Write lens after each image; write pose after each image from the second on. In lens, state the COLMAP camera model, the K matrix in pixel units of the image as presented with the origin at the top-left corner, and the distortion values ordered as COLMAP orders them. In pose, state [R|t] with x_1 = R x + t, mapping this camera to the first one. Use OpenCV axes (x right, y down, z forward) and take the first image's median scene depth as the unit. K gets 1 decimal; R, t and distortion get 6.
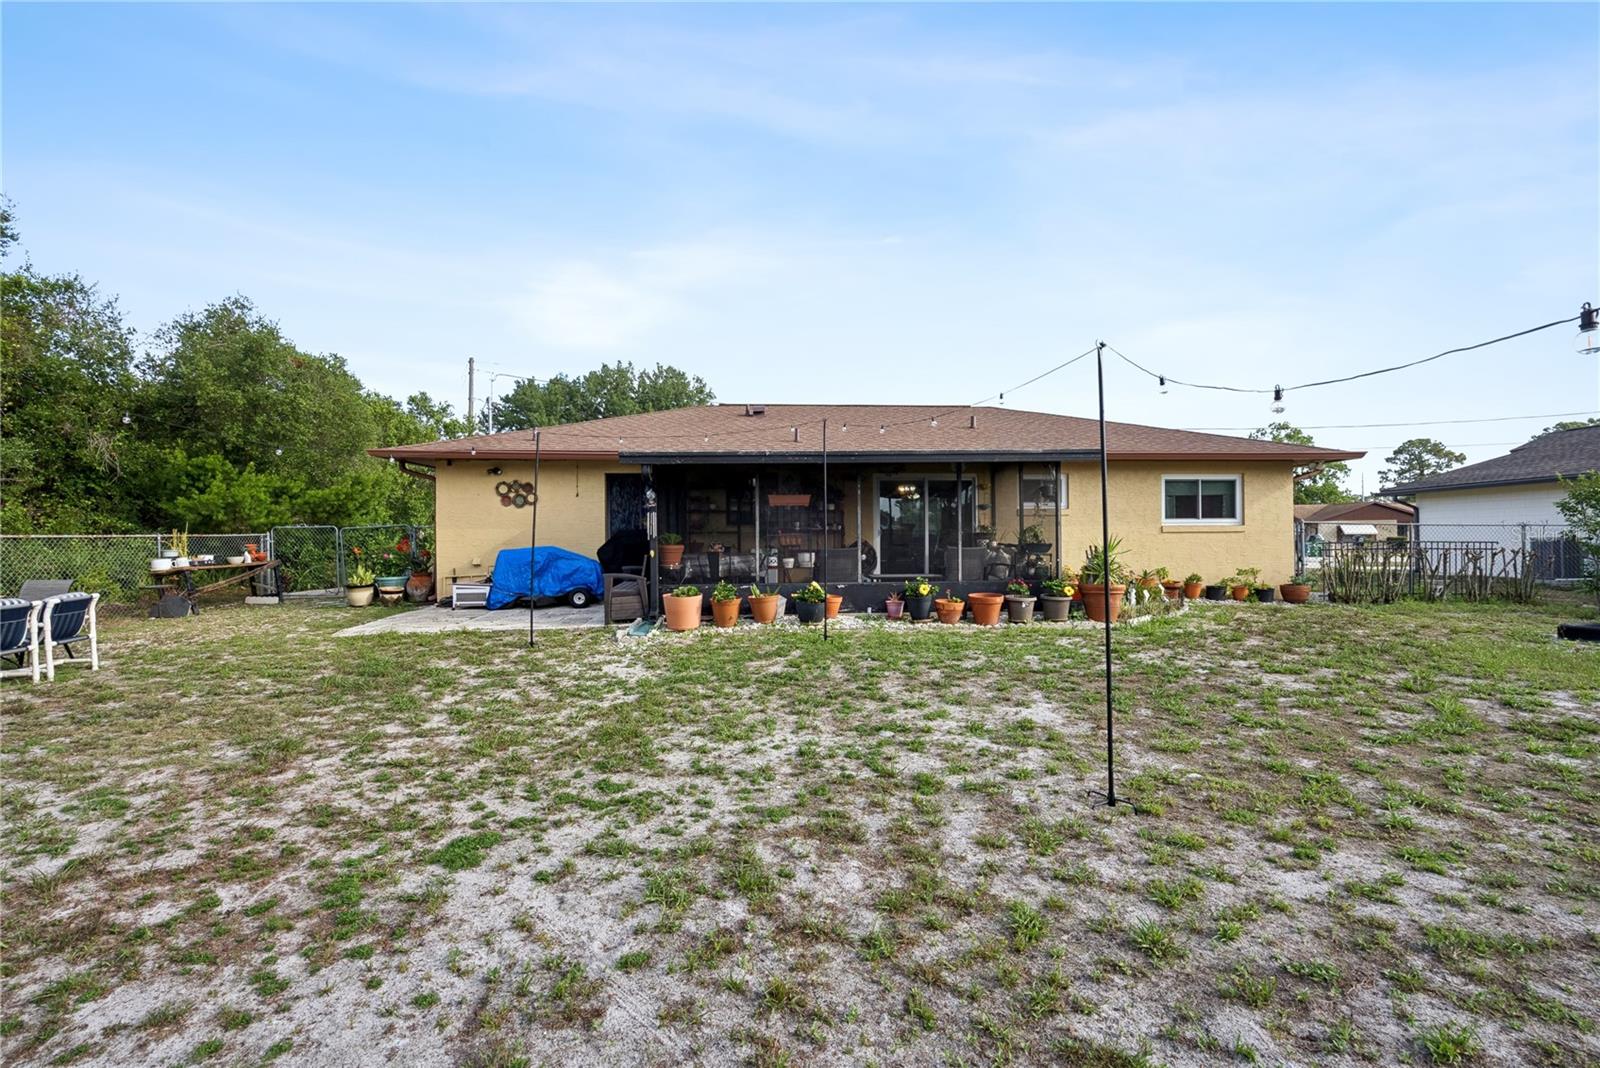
lens RADIAL K [[732.5, 0, 807.8], [0, 732.5, 541.5], [0, 0, 1]] dist [-0.001886, 0.000291]
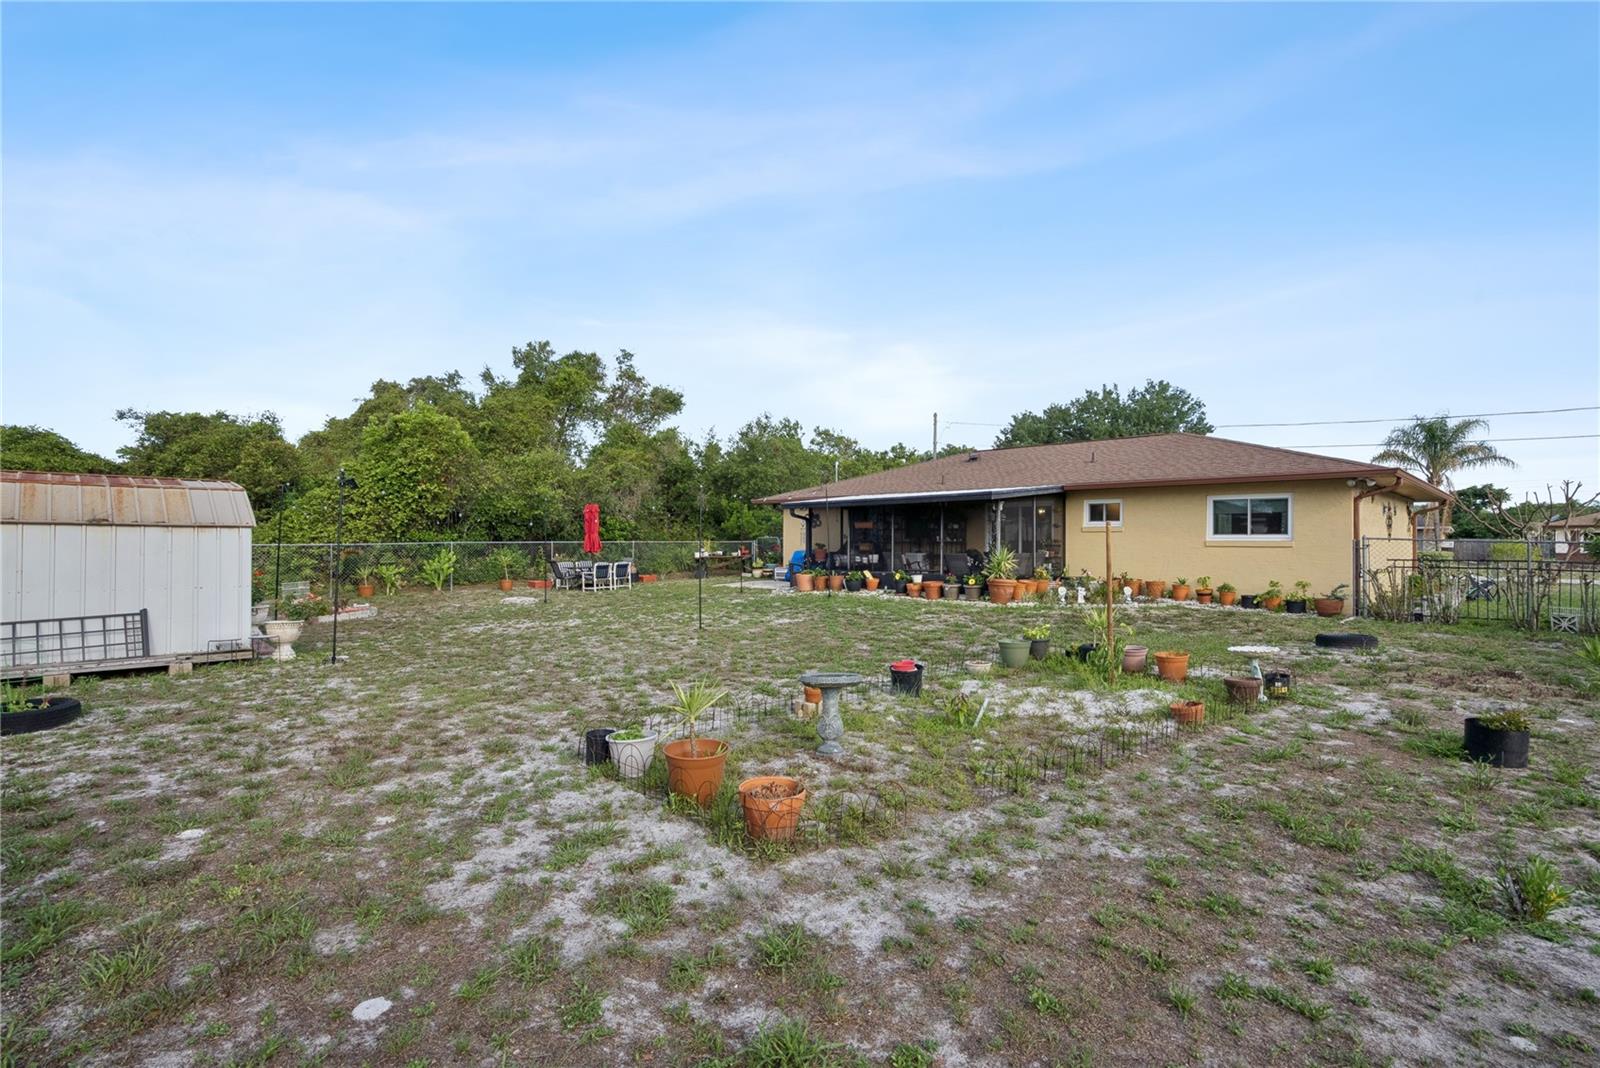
lens RADIAL K [[727.7, 0, 800.0], [0, 727.7, 534.0], [0, 0, 1]] dist [0.000104, 0.000248]
pose [[0.672552, 0.000738, -0.740050, 0.926096], [-0.015690, 0.999789, -0.013262, -0.006834], [0.739884, 0.020531, 0.672421, -0.243080]]
